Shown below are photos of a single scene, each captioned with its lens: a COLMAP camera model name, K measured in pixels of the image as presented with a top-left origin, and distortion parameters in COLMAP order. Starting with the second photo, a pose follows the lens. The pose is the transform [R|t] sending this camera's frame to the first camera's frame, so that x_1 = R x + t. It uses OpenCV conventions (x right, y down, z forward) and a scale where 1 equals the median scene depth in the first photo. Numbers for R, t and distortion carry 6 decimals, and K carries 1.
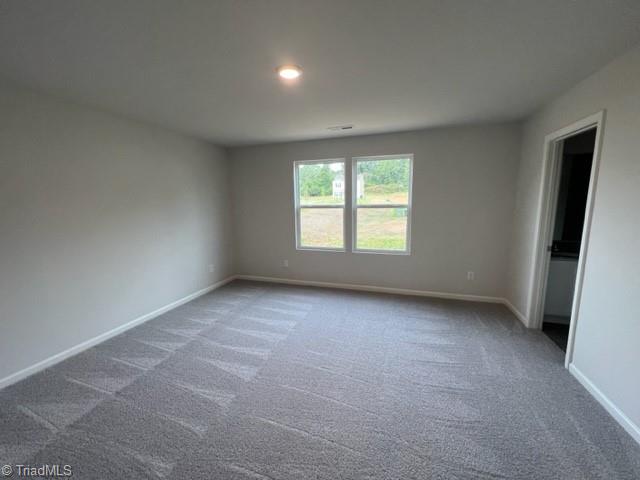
lens RADIAL K [[256.2, 0, 318.1], [0, 256.2, 239.1], [0, 0, 1]] dist [-0.000918, 0.000545]
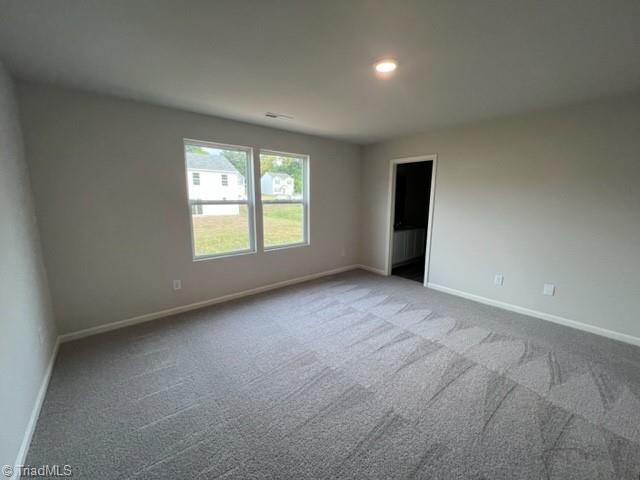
lens RADIAL K [[256.2, 0, 318.1], [0, 256.2, 239.1], [0, 0, 1]] dist [-0.000918, 0.000545]
pose [[0.527986, -0.112520, 0.841766, -0.591163], [0.116645, 0.991398, 0.059357, -0.027958], [-0.841204, 0.066848, 0.536569, 0.370956]]
